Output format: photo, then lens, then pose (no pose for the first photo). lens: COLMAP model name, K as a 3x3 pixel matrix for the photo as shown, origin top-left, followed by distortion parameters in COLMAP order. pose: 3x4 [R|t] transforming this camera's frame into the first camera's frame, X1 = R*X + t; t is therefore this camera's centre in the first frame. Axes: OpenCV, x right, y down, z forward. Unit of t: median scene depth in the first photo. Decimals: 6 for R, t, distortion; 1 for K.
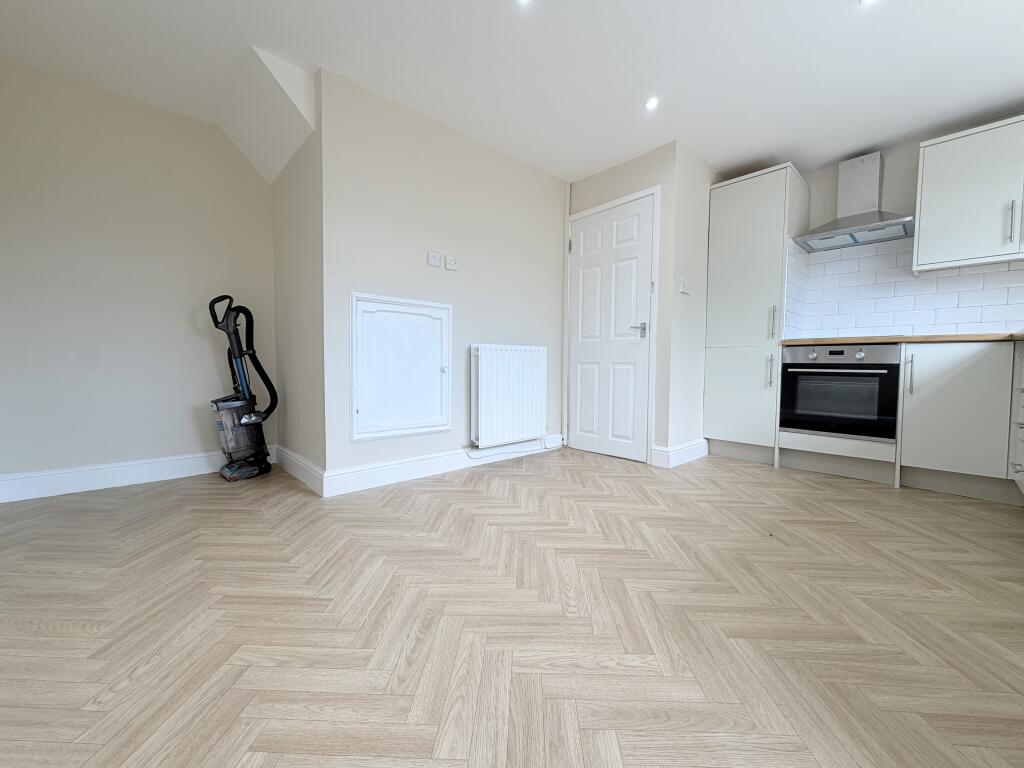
lens RADIAL K [[408.9, 0, 508.2], [0, 408.9, 382.9], [0, 0, 1]] dist [-0.000718, 0.000072]
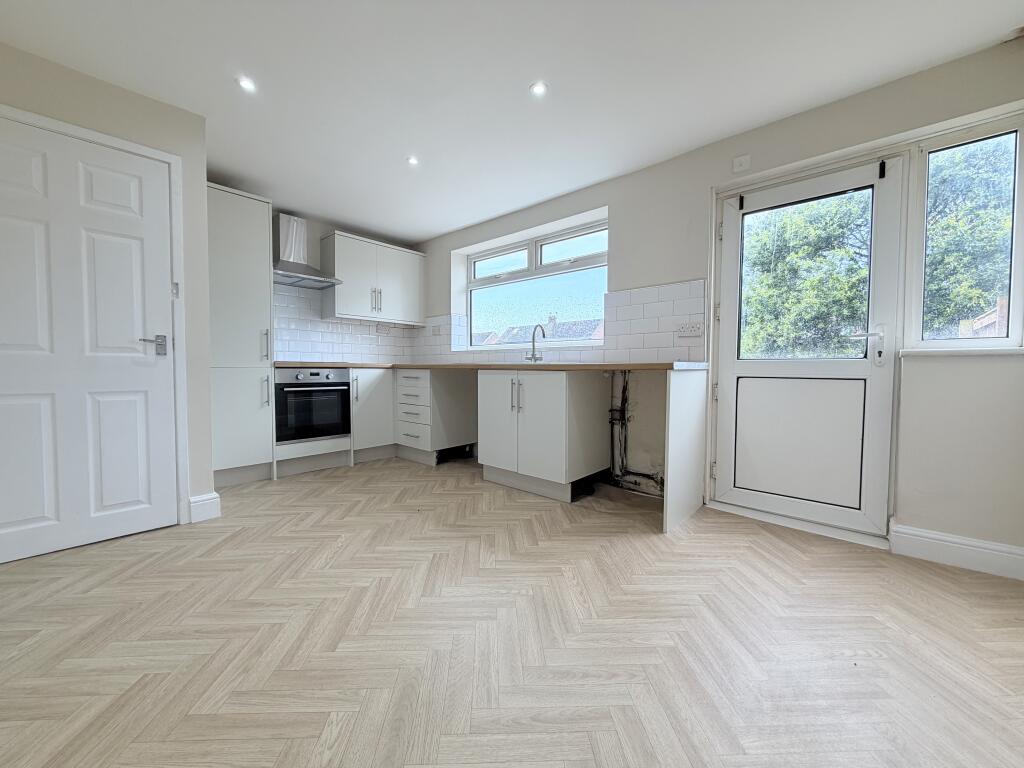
lens RADIAL K [[408.9, 0, 507.7], [0, 408.9, 383.7], [0, 0, 1]] dist [-0.000718, 0.000072]
pose [[-0.095847, -0.046679, 0.994301, -0.510157], [0.041128, 0.997861, 0.050811, -0.083289], [-0.994546, 0.045764, -0.093722, 0.525020]]
